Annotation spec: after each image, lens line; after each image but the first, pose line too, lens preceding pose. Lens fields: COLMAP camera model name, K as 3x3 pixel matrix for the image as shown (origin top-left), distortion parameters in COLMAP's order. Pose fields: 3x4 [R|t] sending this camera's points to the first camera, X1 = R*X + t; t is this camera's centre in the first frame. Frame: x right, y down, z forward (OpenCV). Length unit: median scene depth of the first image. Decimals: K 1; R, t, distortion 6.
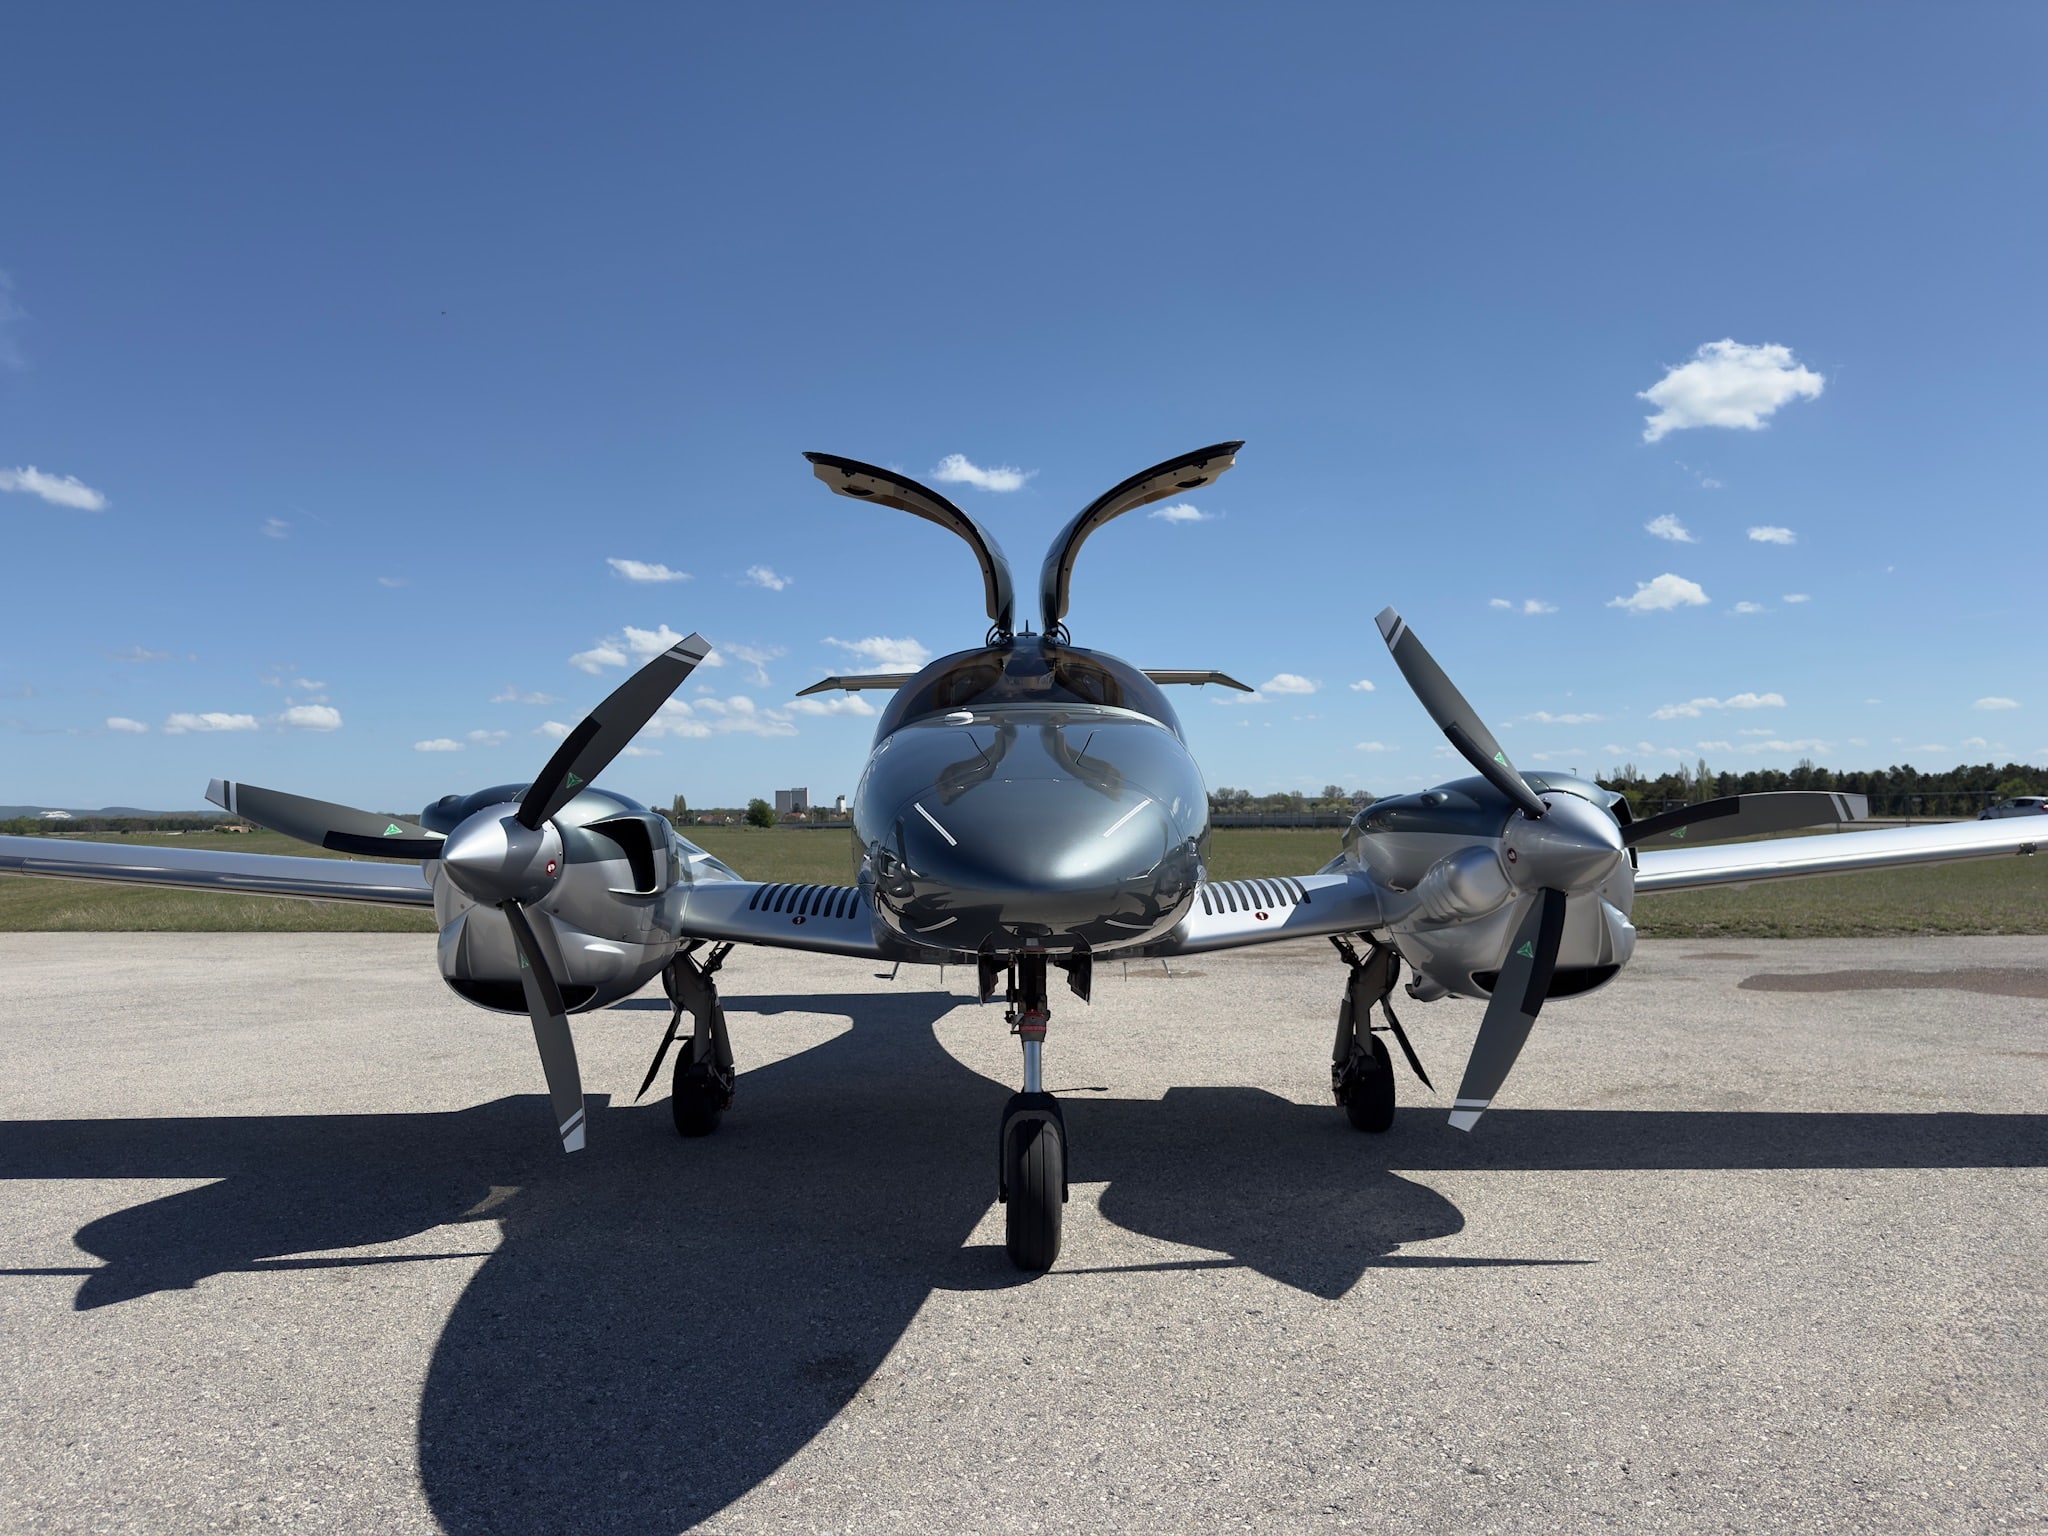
lens RADIAL K [[1427.1, 0, 1034.6], [0, 1427.1, 803.7], [0, 0, 1]] dist [0.149507, -0.251923]
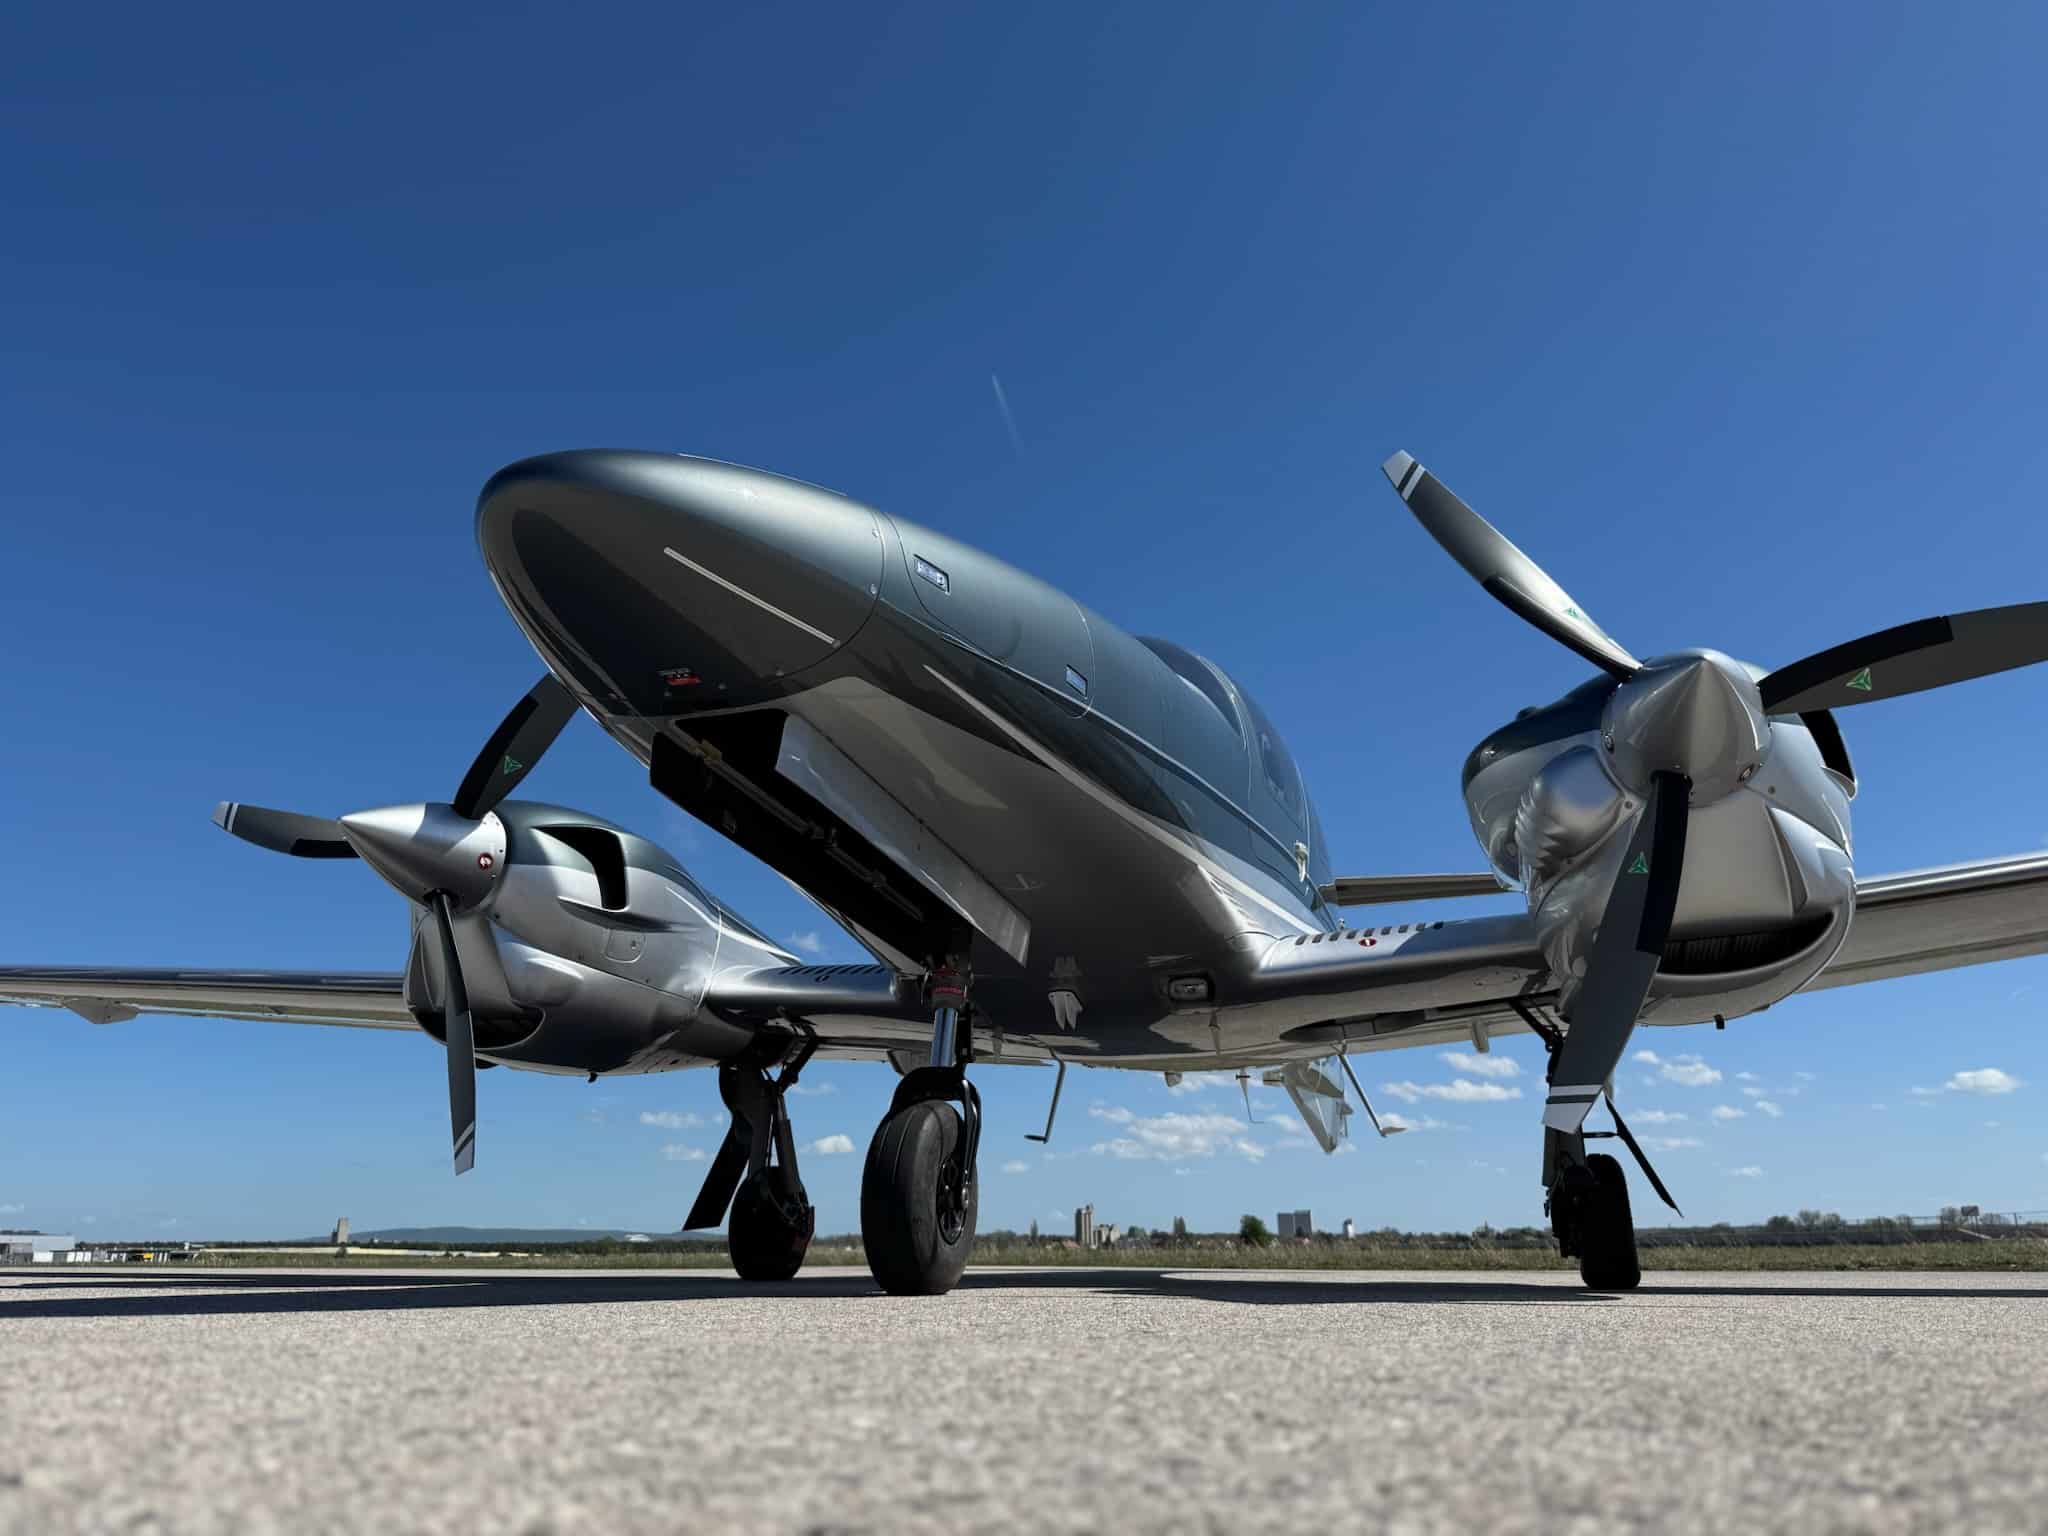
lens RADIAL K [[1430.2, 0, 1029.8], [0, 1430.2, 772.1], [0, 0, 1]] dist [0.122468, -0.192831]
pose [[0.941829, -0.096916, -0.321815, 0.255263], [-0.004679, 0.953648, -0.300888, 0.232807], [0.336059, 0.284891, 0.897720, 0.235204]]
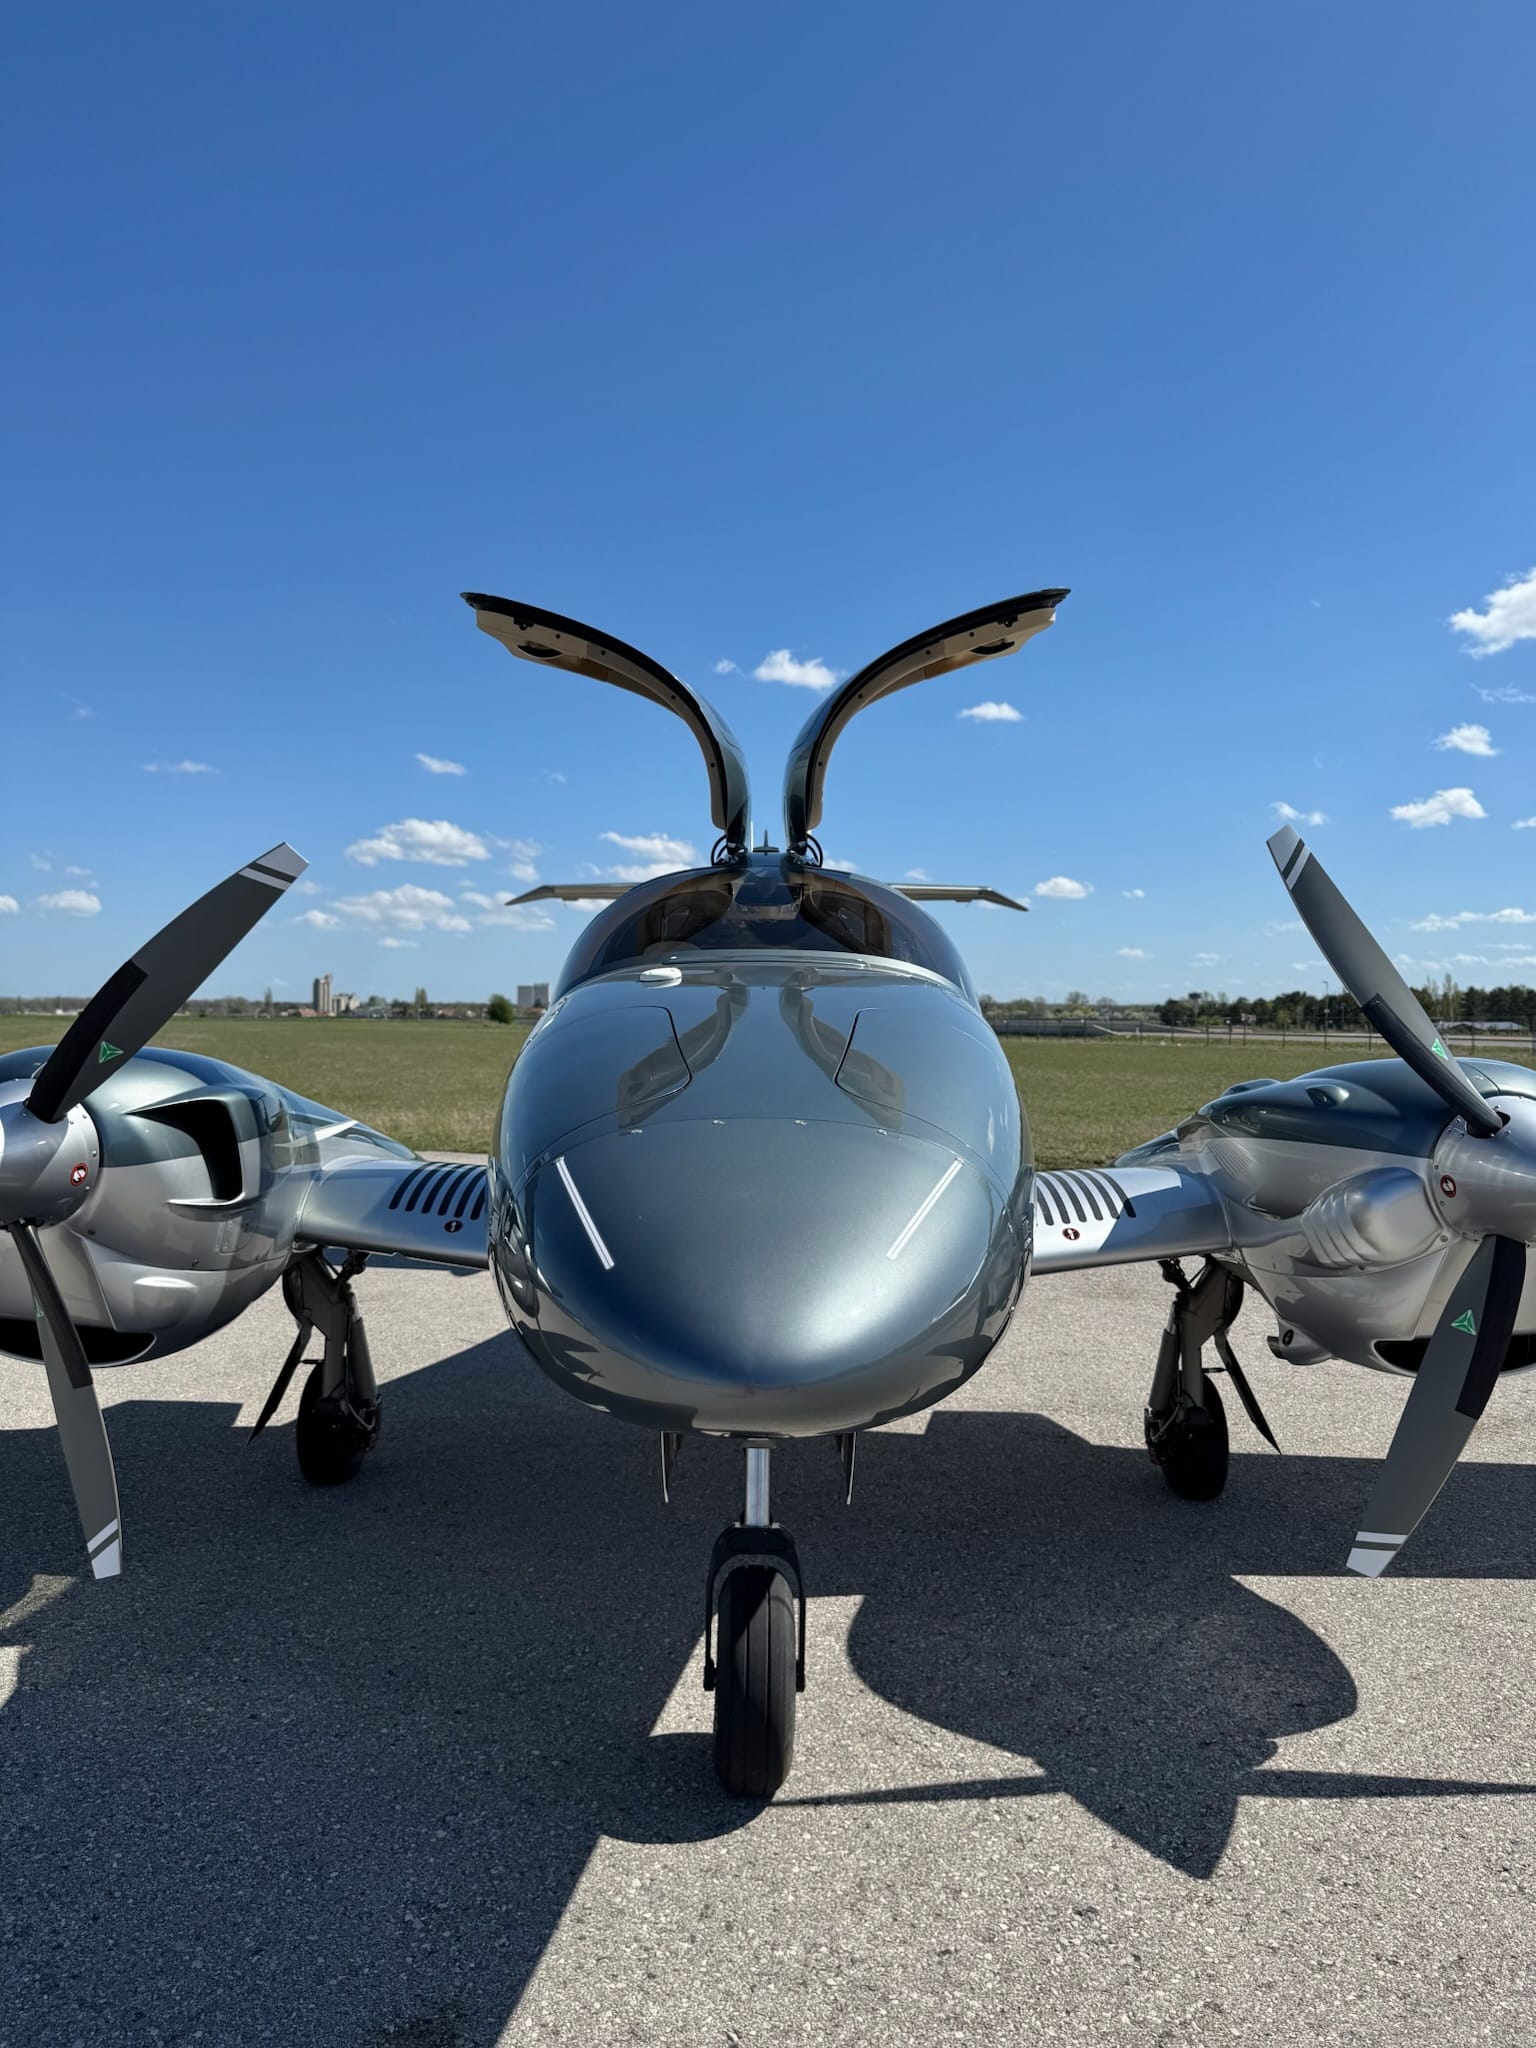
lens RADIAL K [[1430.2, 0, 767.6], [0, 1430.2, 1047.7], [0, 0, 1]] dist [0.122468, -0.192831]
pose [[0.999758, 0.021257, -0.005750, 0.002610], [-0.021071, 0.999307, 0.030698, -0.040353], [0.006398, -0.030569, 0.999512, 0.261384]]
